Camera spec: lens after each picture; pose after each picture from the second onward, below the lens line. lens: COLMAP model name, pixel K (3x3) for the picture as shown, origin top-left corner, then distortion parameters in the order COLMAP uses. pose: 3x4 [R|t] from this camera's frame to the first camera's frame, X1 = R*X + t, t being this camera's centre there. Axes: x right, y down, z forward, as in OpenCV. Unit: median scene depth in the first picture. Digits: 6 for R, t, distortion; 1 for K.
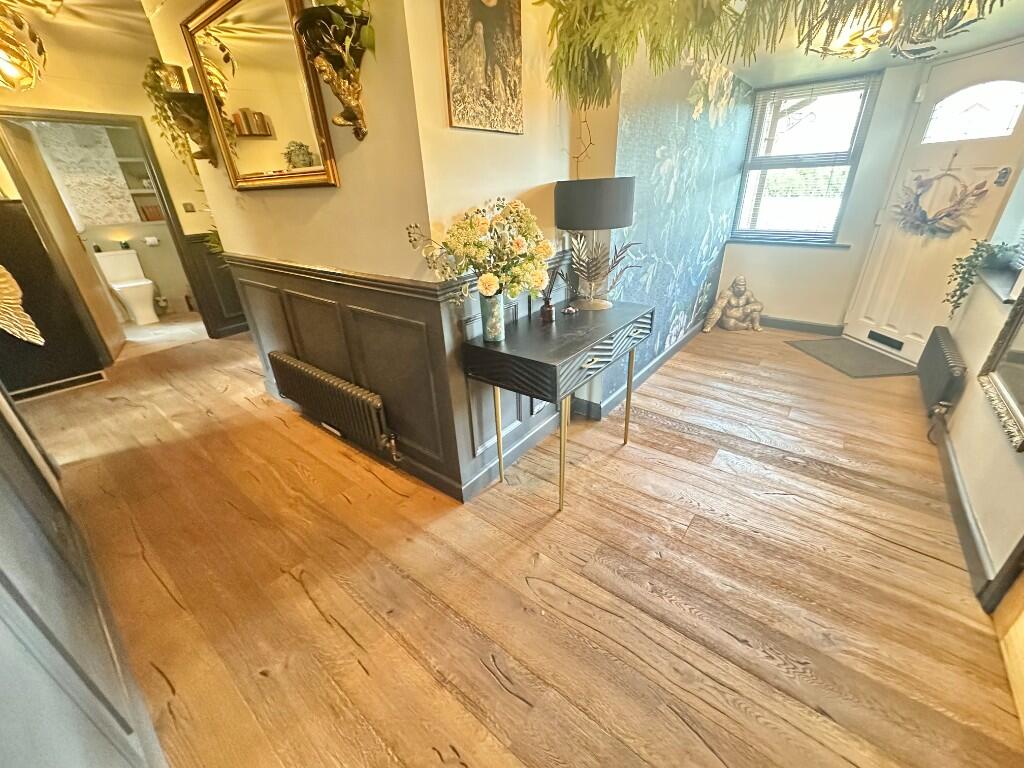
lens RADIAL K [[408.1, 0, 513.0], [0, 408.1, 382.7], [0, 0, 1]] dist [-0.003316, 0.000033]
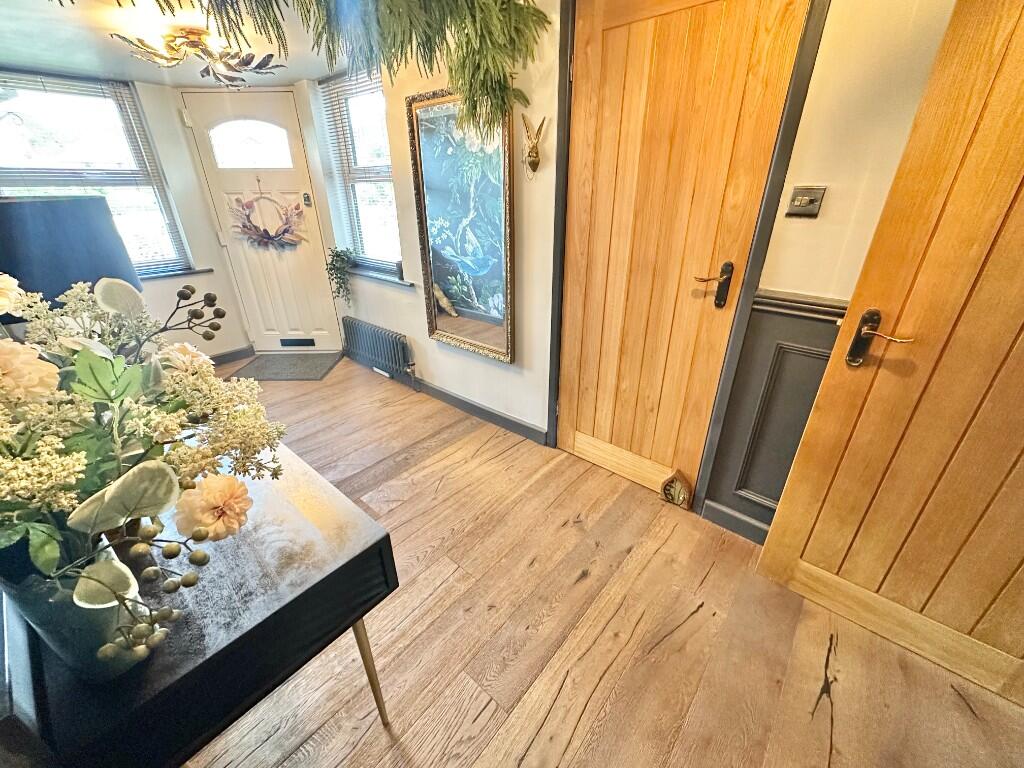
lens RADIAL K [[408.1, 0, 513.0], [0, 408.1, 382.7], [0, 0, 1]] dist [-0.003316, 0.000033]
pose [[0.045927, -0.397905, 0.916276, -0.144106], [0.436876, 0.832876, 0.339789, -0.150151], [-0.898348, 0.384694, 0.212087, 0.304705]]
